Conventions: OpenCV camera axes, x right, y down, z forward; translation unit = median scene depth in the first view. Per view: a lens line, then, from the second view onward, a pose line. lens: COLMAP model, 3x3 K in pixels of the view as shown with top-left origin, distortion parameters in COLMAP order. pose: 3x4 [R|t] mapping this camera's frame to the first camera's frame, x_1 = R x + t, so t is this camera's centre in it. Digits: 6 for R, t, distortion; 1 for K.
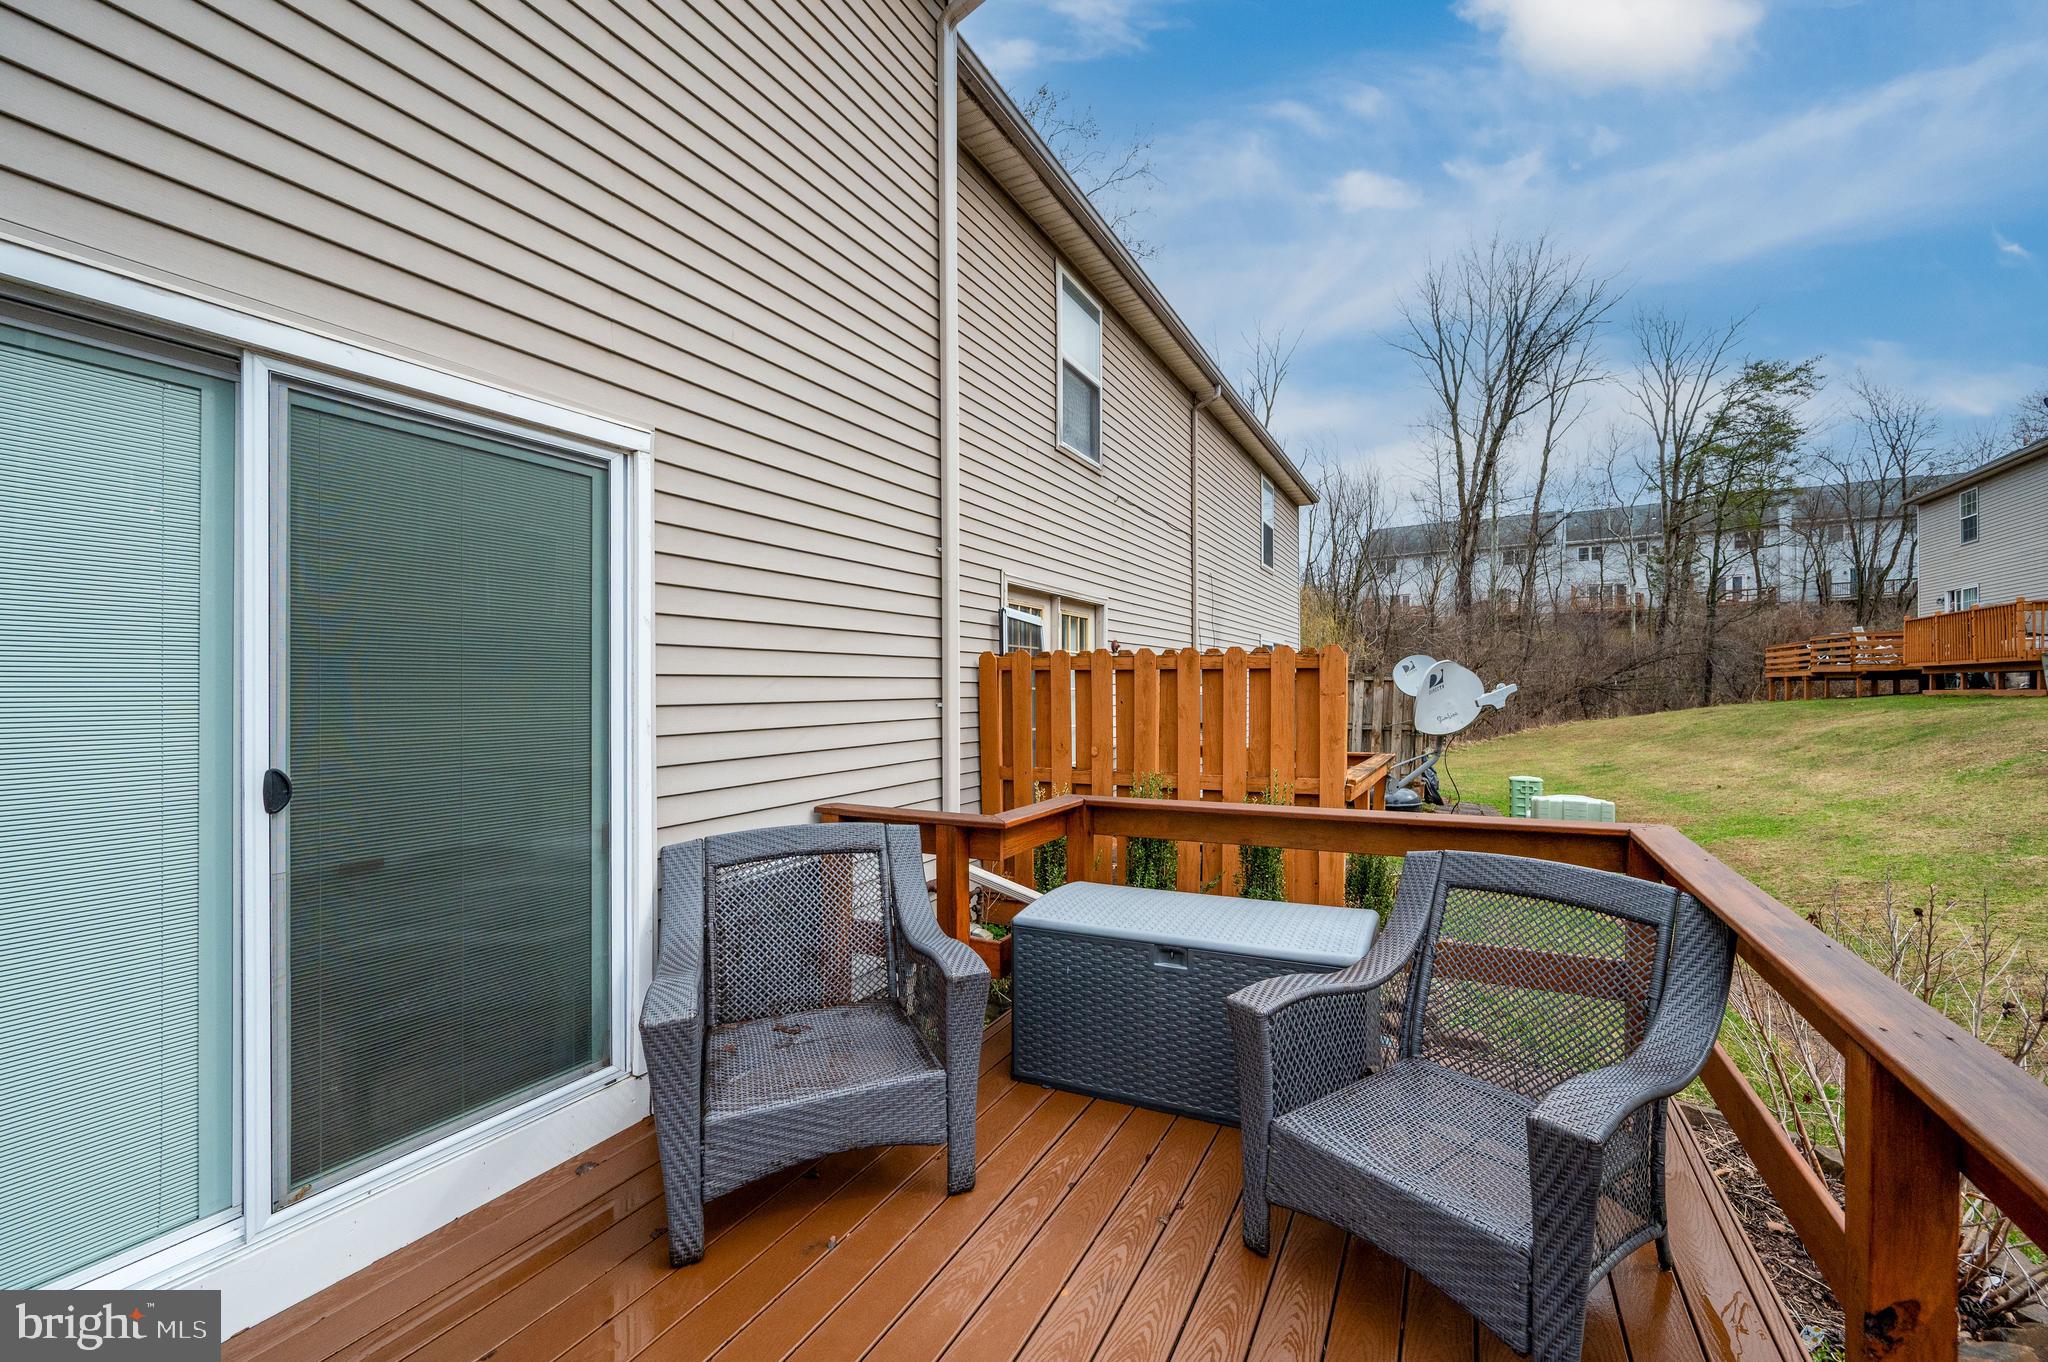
lens RADIAL K [[847.5, 0, 1064.7], [0, 847.5, 684.0], [0, 0, 1]] dist [-0.003950, -0.001695]
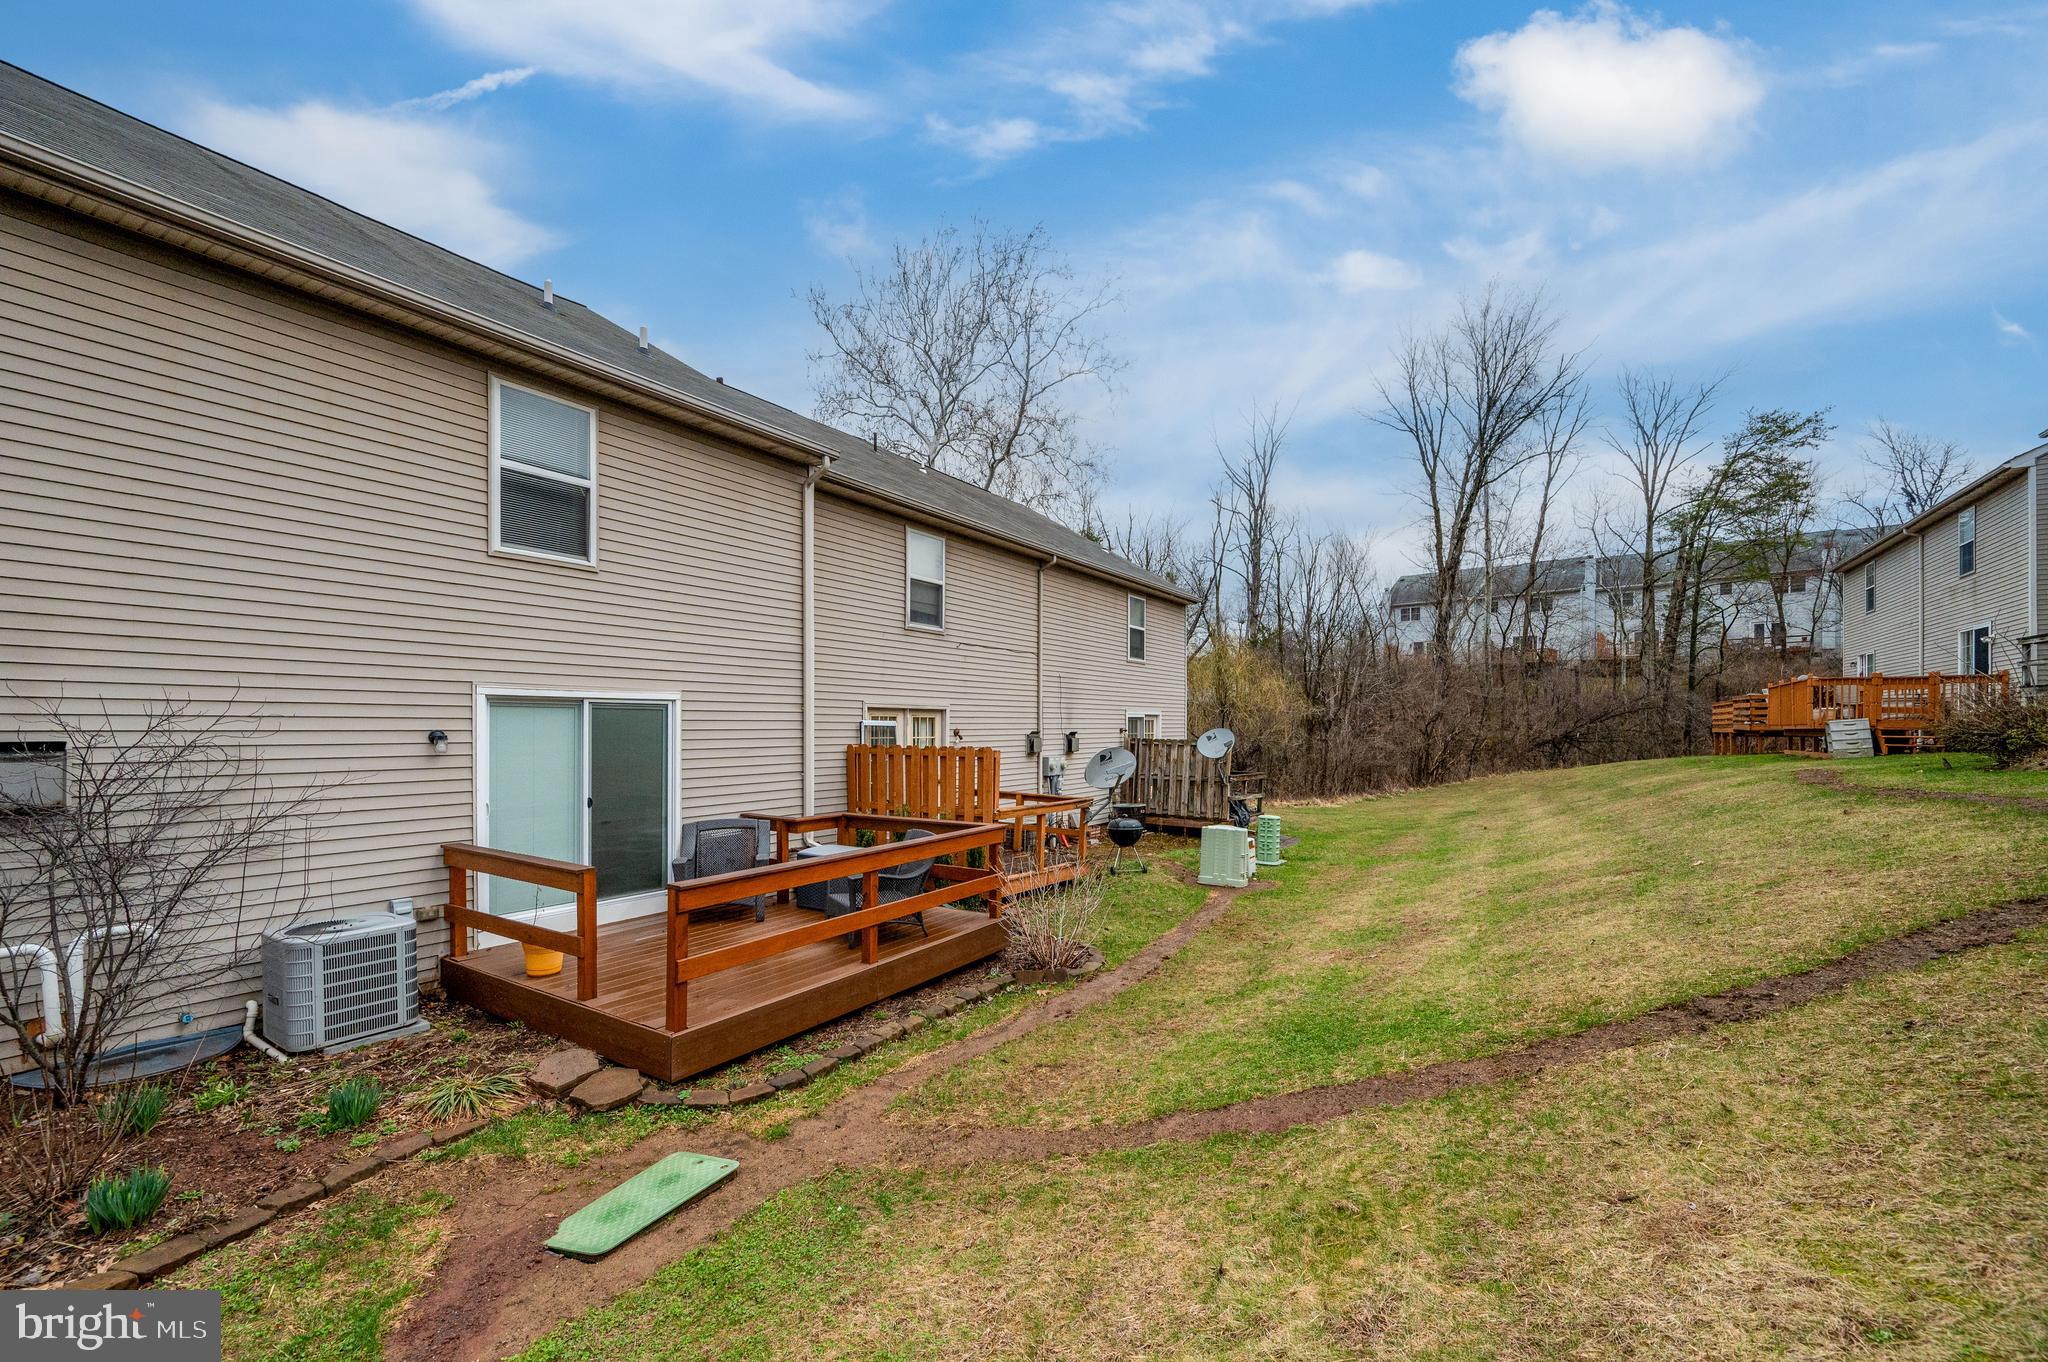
lens RADIAL K [[847.5, 0, 1004.9], [0, 847.5, 731.1], [0, 0, 1]] dist [-0.003950, -0.001695]
pose [[0.989311, 0.006344, -0.145680, 0.532984], [-0.004673, 0.999919, 0.011811, -0.089248], [0.145743, -0.011004, 0.989261, -0.888452]]
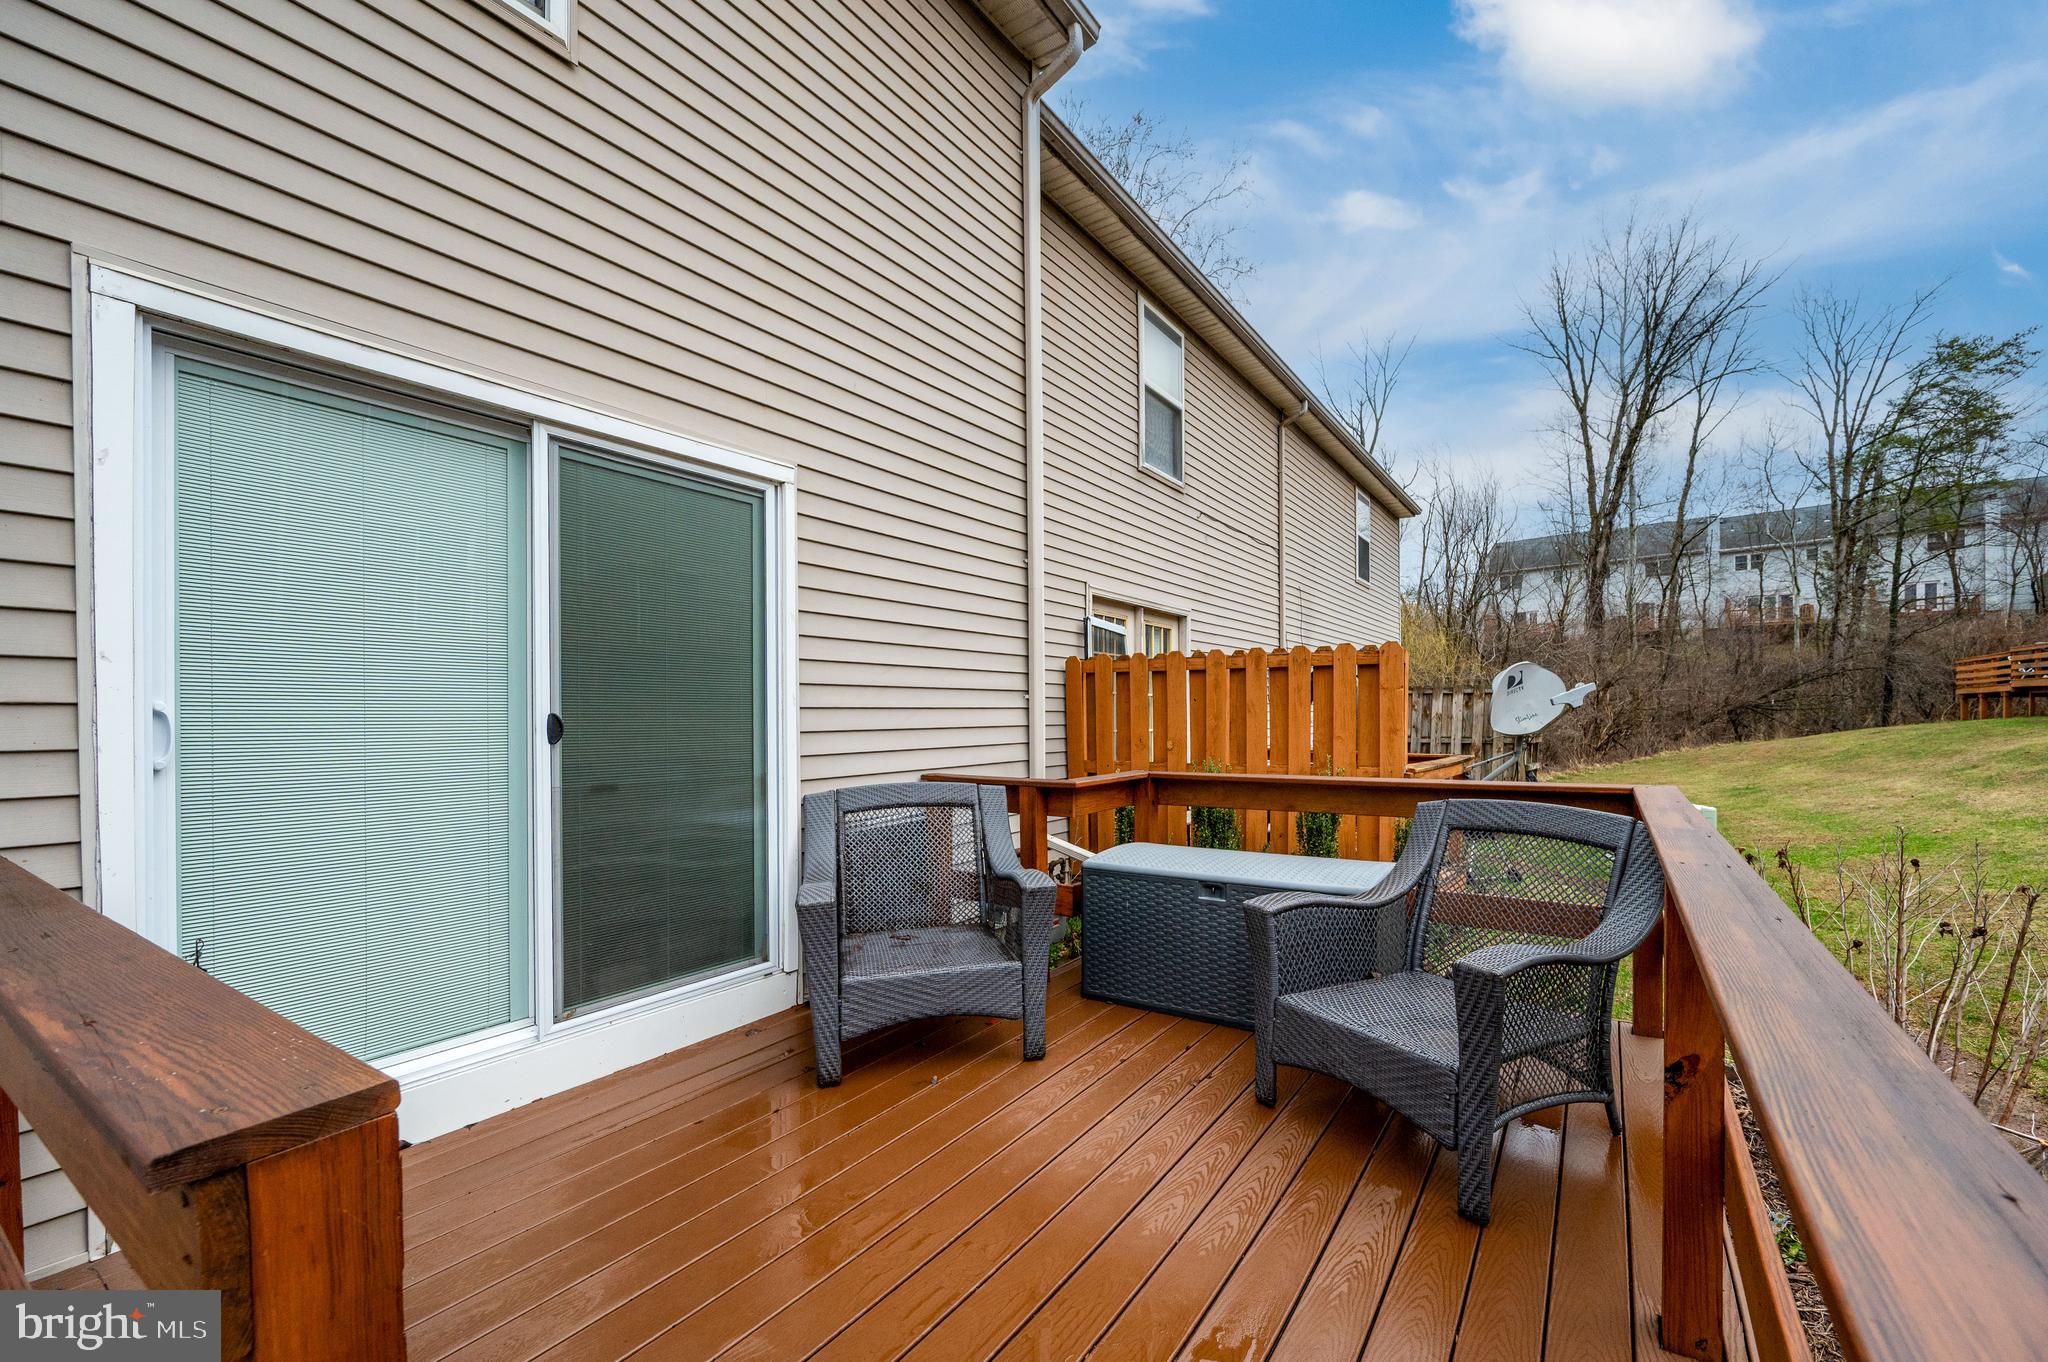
lens RADIAL K [[847.5, 0, 1044.6], [0, 847.5, 718.9], [0, 0, 1]] dist [-0.003950, -0.001695]
pose [[0.989543, -0.002186, -0.144225, 0.029486], [0.003626, 0.999946, 0.009723, 0.031150], [0.144196, -0.010144, 0.989497, -0.093917]]
